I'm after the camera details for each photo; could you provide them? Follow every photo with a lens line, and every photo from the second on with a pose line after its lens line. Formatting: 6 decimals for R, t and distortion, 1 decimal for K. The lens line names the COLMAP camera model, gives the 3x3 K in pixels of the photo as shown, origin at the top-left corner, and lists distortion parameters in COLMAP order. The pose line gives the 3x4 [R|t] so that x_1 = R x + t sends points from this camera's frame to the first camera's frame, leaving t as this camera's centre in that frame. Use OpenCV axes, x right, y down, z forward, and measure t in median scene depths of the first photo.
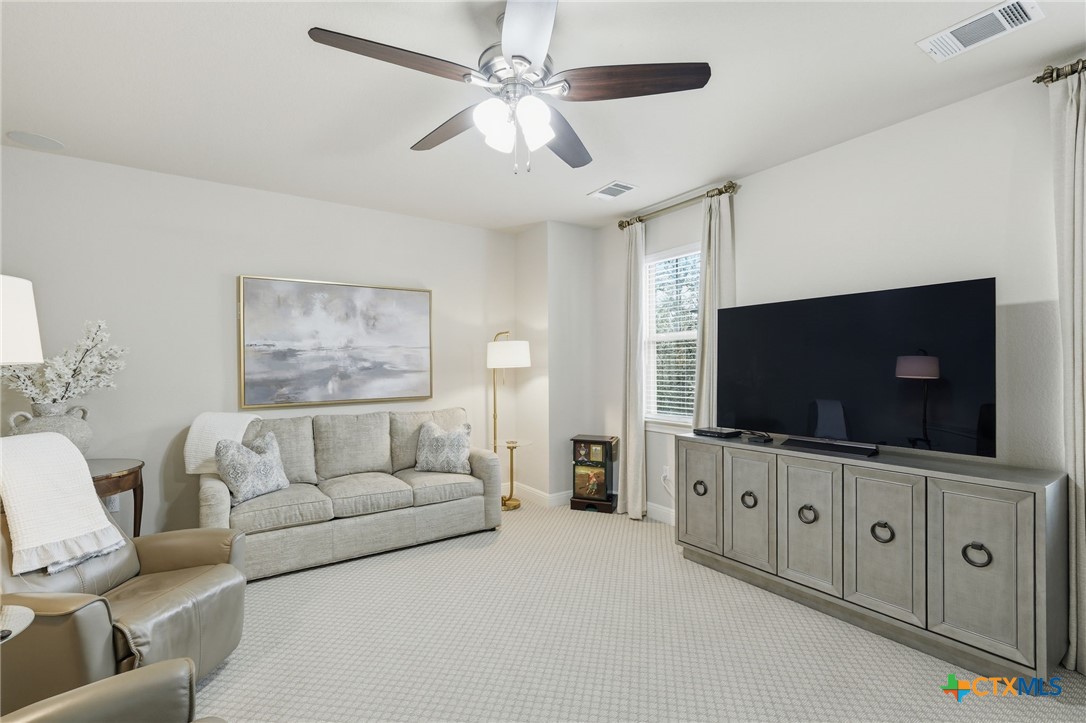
lens RADIAL K [[484.9, 0, 539.0], [0, 484.9, 369.1], [0, 0, 1]] dist [-0.000267, 0.000109]
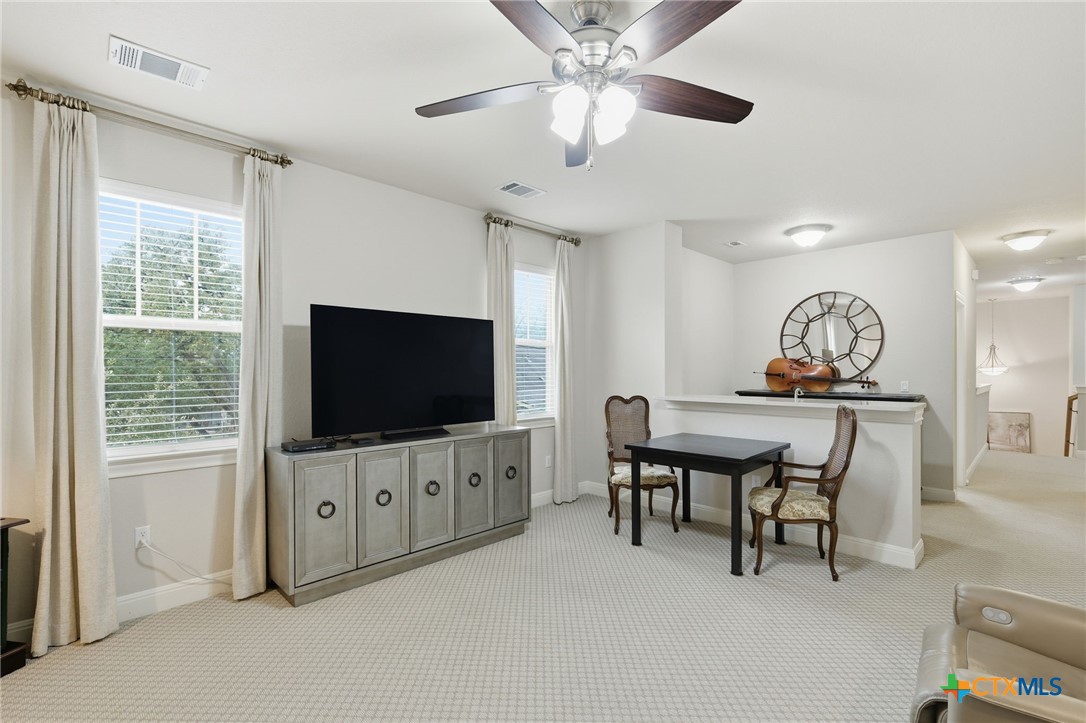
lens RADIAL K [[484.9, 0, 539.0], [0, 484.9, 369.1], [0, 0, 1]] dist [-0.000267, 0.000109]
pose [[-0.176990, -0.005918, 0.984195, -0.497462], [-0.002000, 0.999982, 0.005653, -0.010275], [-0.984211, -0.000968, -0.176999, 0.658775]]
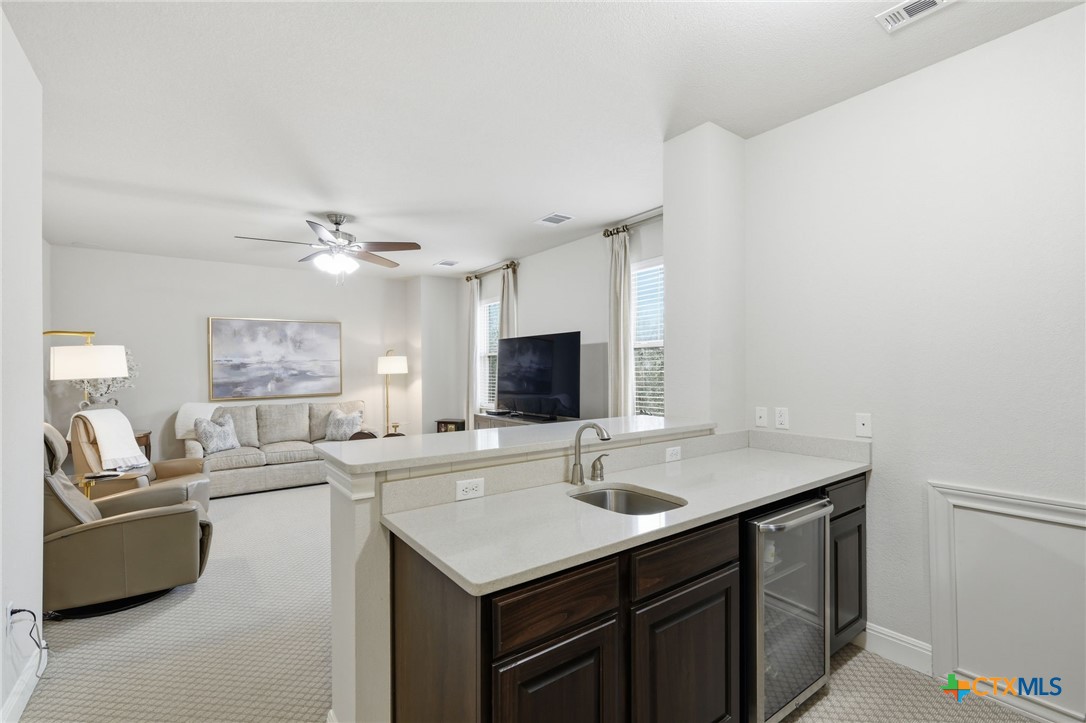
lens RADIAL K [[484.9, 0, 539.0], [0, 484.9, 369.1], [0, 0, 1]] dist [-0.000267, 0.000109]
pose [[0.999446, -0.003885, 0.033051, 0.408503], [0.004000, 0.999986, -0.003416, -0.012398], [-0.033037, 0.003547, 0.999448, -0.622431]]
